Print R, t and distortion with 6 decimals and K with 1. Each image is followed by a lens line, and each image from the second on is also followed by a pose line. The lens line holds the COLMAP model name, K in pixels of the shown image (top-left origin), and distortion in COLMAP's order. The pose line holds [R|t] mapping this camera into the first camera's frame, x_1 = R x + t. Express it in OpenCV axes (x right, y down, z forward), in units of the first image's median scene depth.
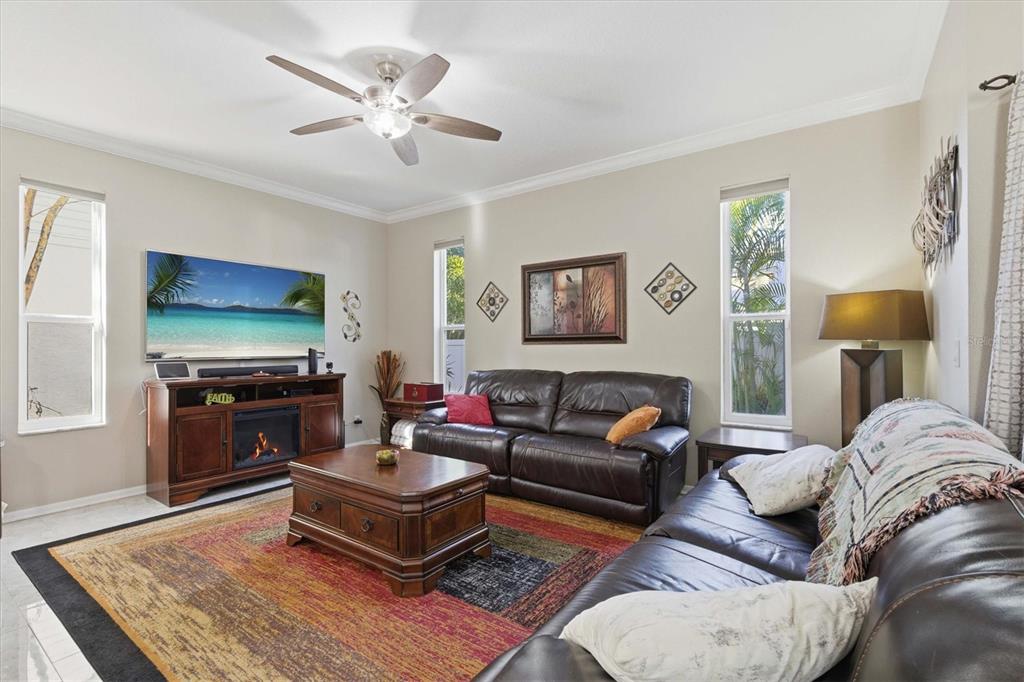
lens RADIAL K [[463.3, 0, 511.2], [0, 463.3, 347.5], [0, 0, 1]] dist [-0.004712, 0.002272]
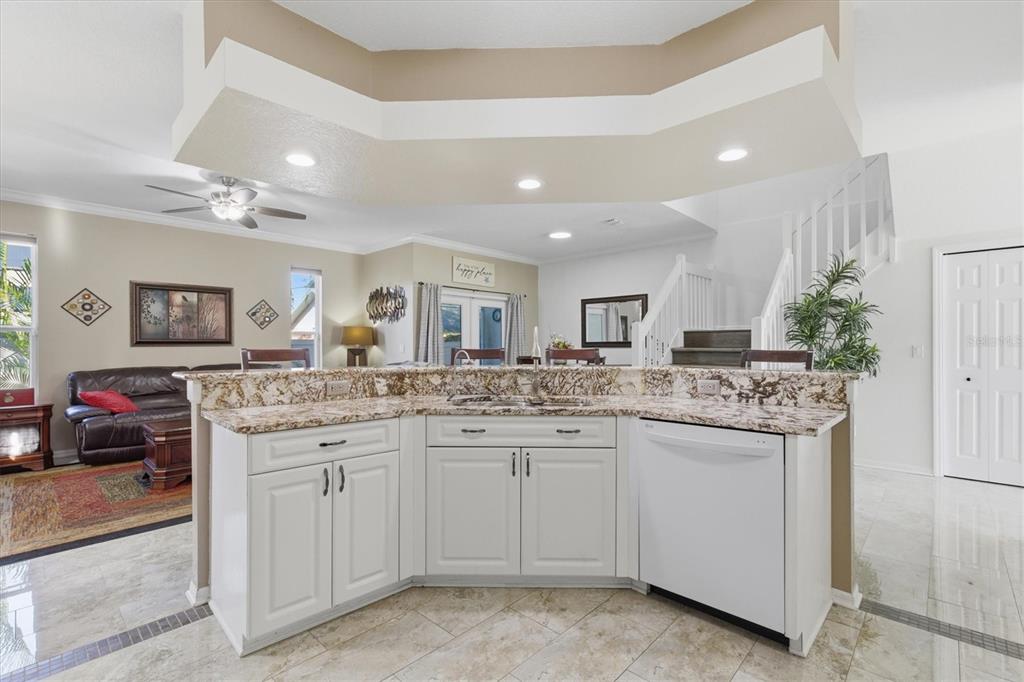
lens RADIAL K [[463.3, 0, 515.0], [0, 463.3, 348.7], [0, 0, 1]] dist [-0.004712, 0.002272]
pose [[0.128452, -0.001654, 0.991714, -1.124375], [0.011688, 0.999932, 0.000154, 0.010616], [-0.991647, 0.011571, 0.128463, -0.143742]]
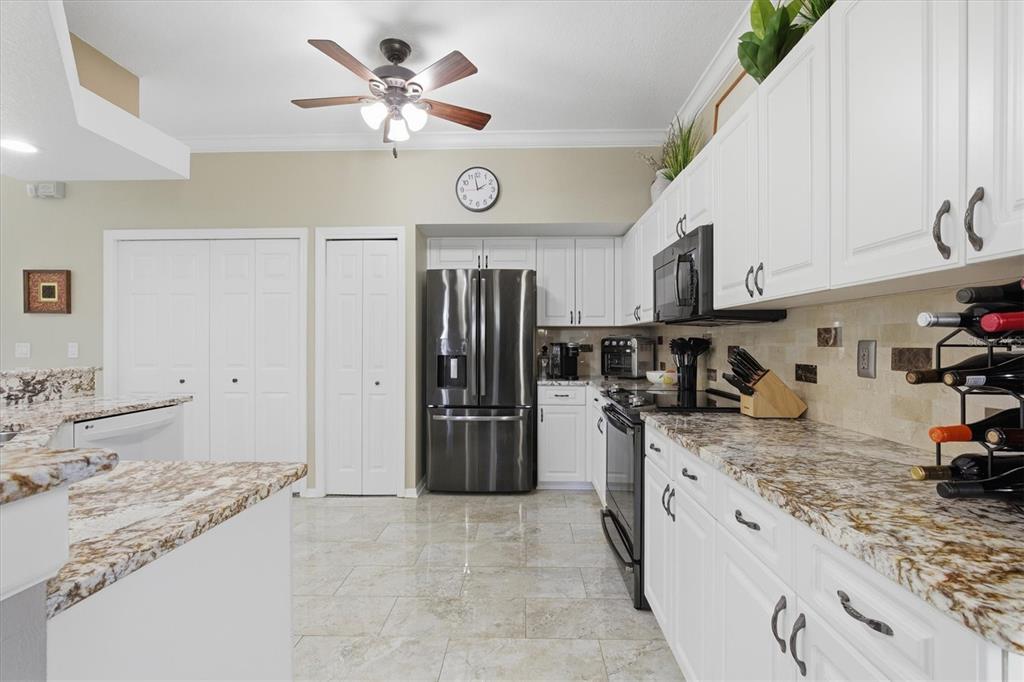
lens RADIAL K [[463.3, 0, 514.4], [0, 463.3, 343.0], [0, 0, 1]] dist [-0.004712, 0.002272]
pose [[-0.827373, 0.008316, -0.561591, -0.702314], [0.001477, 0.999919, 0.012631, 0.001309], [0.561651, 0.009621, -0.827318, 0.439888]]
